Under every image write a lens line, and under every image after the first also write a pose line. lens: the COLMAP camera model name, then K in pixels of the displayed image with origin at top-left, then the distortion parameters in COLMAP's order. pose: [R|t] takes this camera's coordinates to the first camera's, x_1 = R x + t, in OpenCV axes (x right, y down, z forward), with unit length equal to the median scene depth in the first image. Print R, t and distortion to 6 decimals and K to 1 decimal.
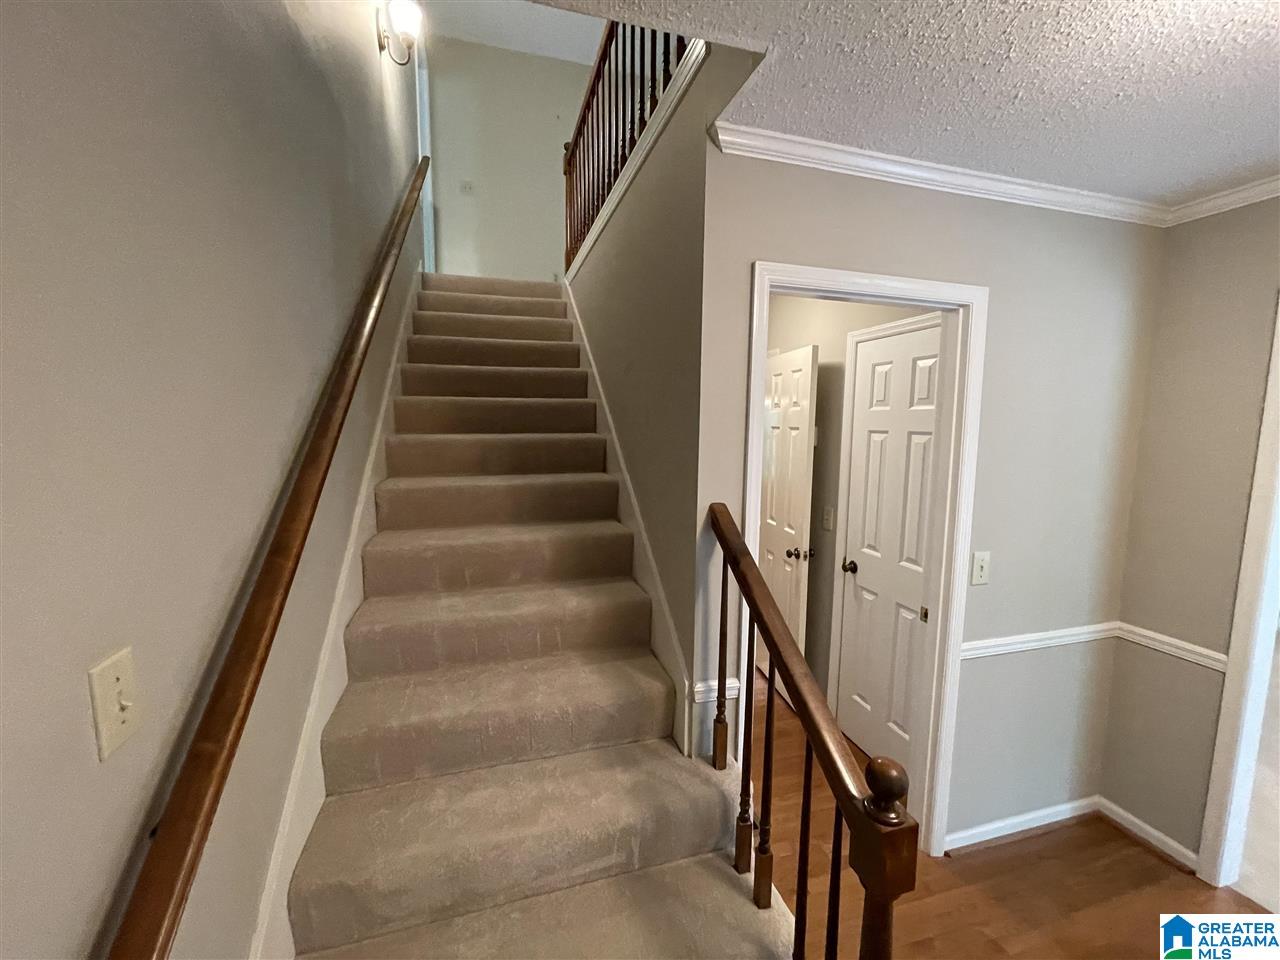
lens RADIAL K [[518.6, 0, 639.0], [0, 518.6, 484.6], [0, 0, 1]] dist [-0.004234, -0.000401]
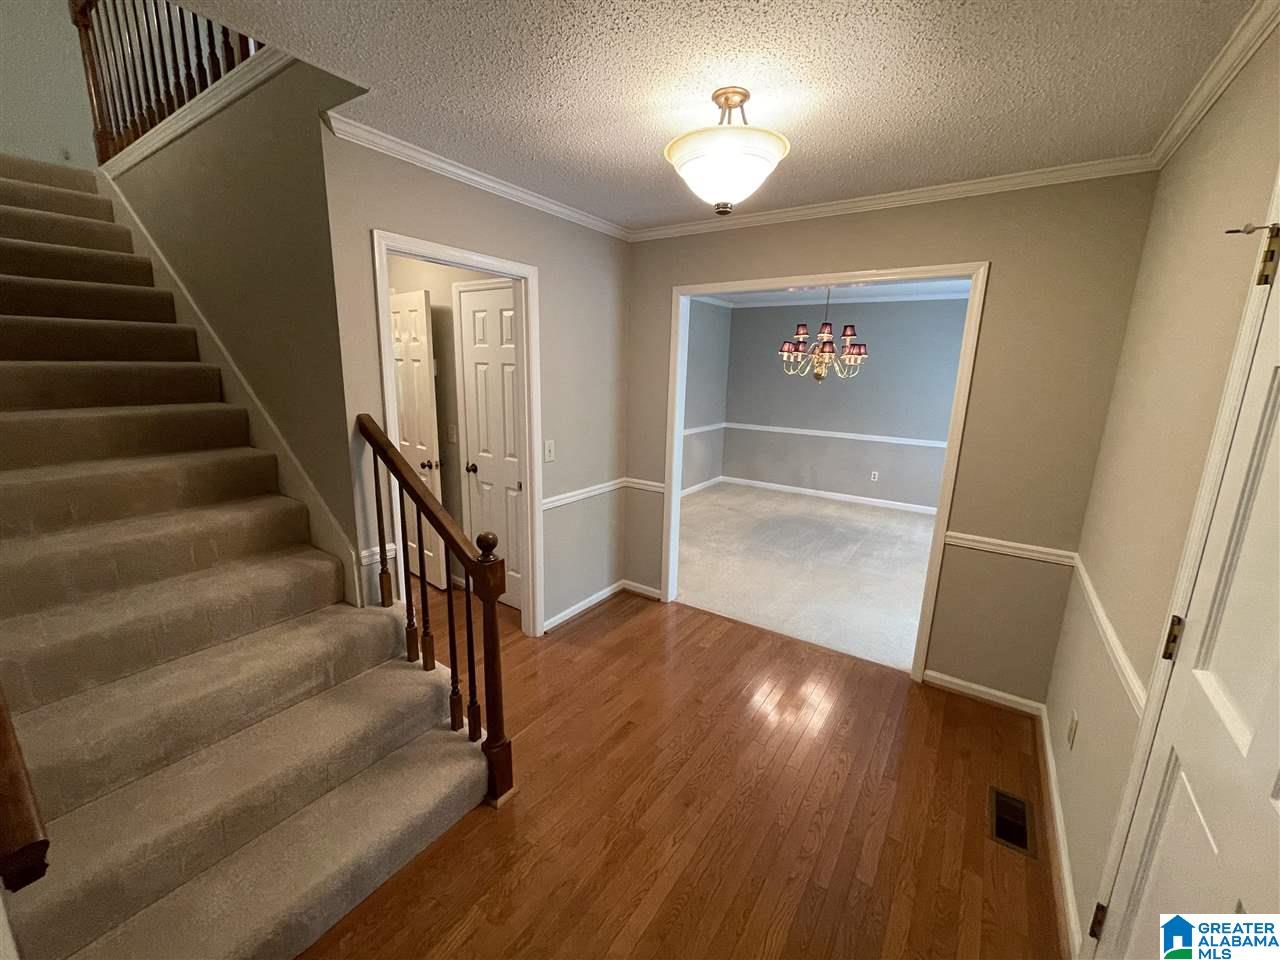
lens RADIAL K [[518.6, 0, 634.0], [0, 518.6, 480.9], [0, 0, 1]] dist [-0.004234, -0.000401]
pose [[0.777048, -0.124496, 0.617006, -0.124490], [0.056614, 0.990095, 0.128476, 0.063394], [-0.626890, -0.064901, 0.776400, -0.396765]]
